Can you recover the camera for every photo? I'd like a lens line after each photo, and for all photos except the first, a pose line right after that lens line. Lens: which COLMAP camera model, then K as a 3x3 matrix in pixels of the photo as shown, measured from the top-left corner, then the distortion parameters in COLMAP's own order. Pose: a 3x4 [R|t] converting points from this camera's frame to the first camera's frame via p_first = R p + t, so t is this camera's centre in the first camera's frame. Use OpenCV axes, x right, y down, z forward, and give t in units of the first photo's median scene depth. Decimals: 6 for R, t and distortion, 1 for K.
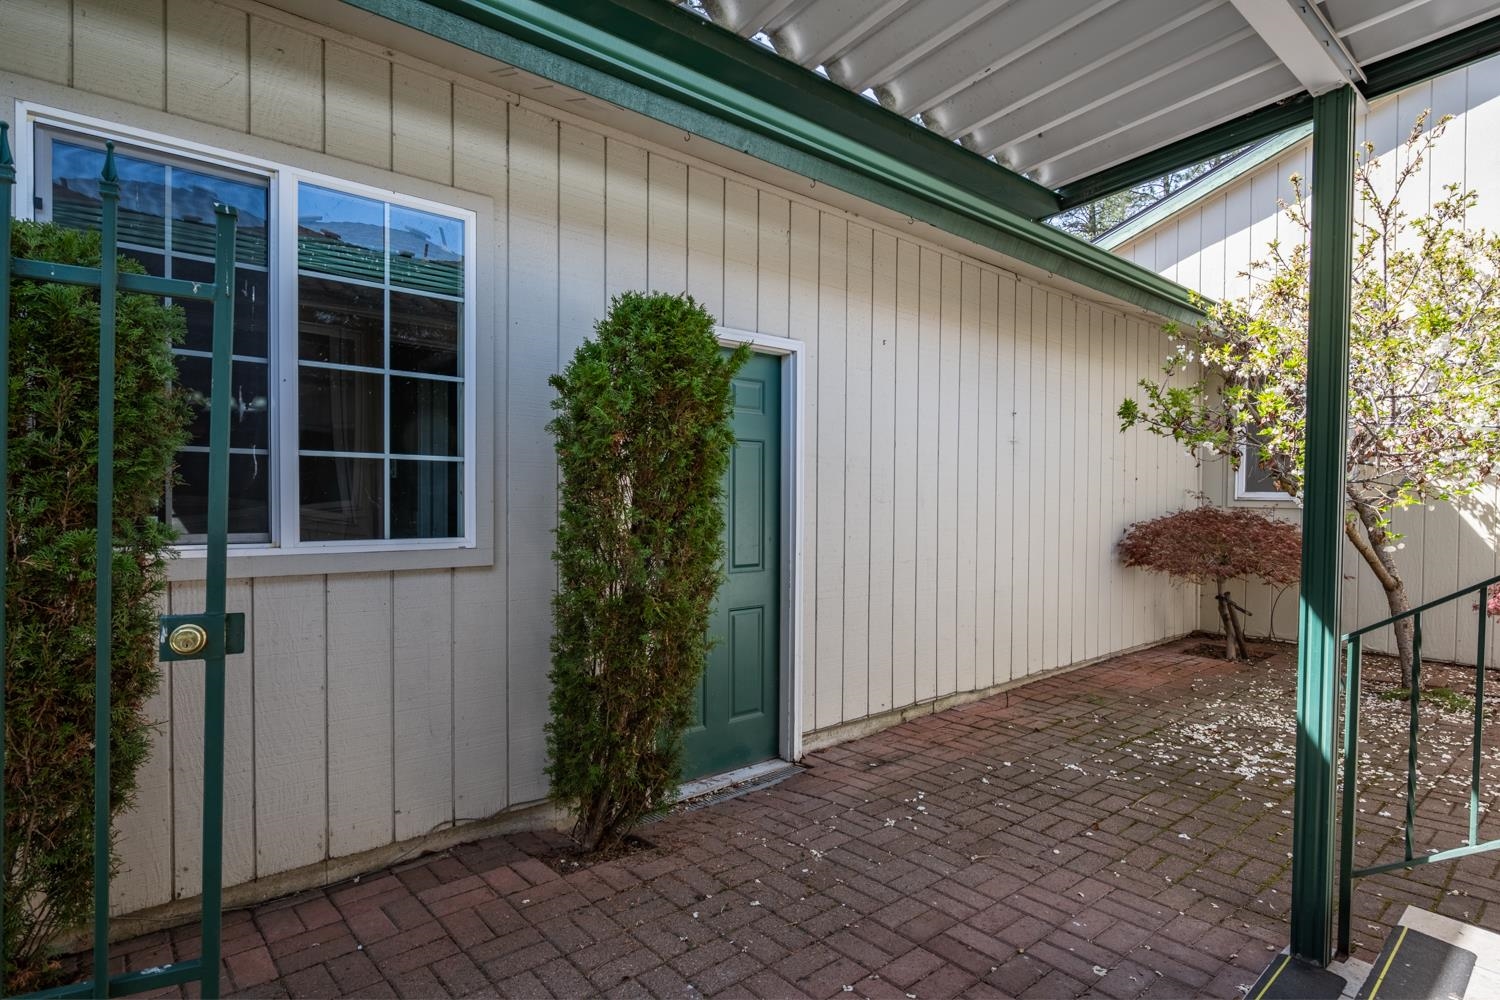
lens RADIAL K [[787.8, 0, 750.4], [0, 787.8, 509.4], [0, 0, 1]] dist [0.003942, -0.000434]
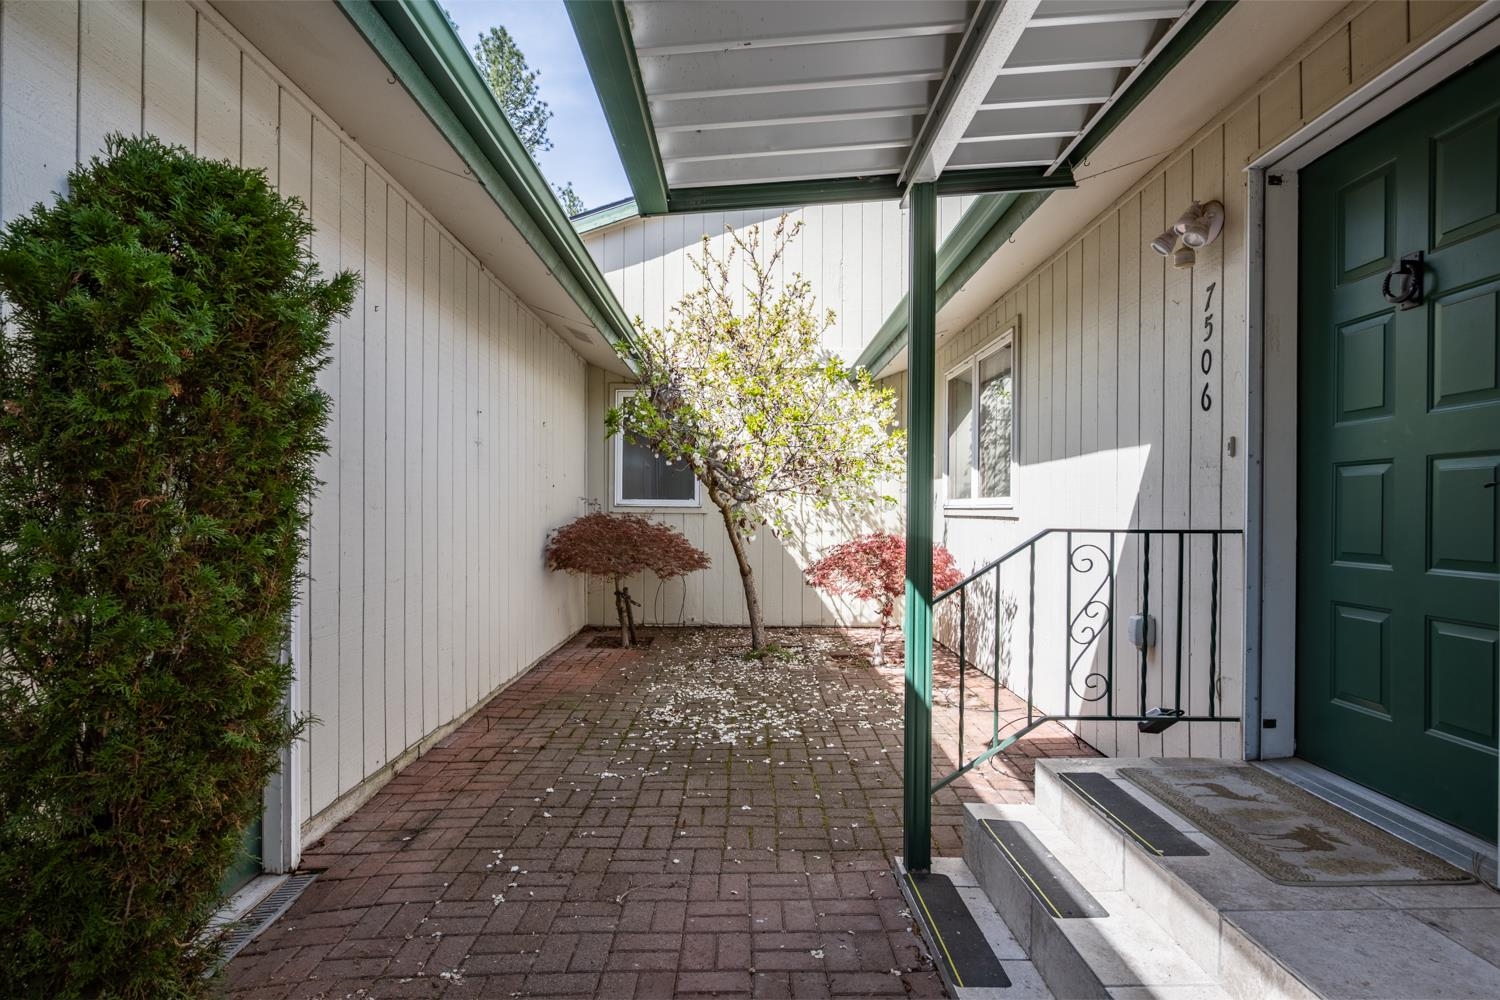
lens RADIAL K [[787.8, 0, 750.4], [0, 787.8, 509.4], [0, 0, 1]] dist [0.003942, -0.000434]
pose [[0.638784, -0.004333, 0.769374, -0.217130], [0.012607, 0.999909, -0.004835, 0.001135], [-0.769283, 0.012788, 0.638780, 0.209061]]
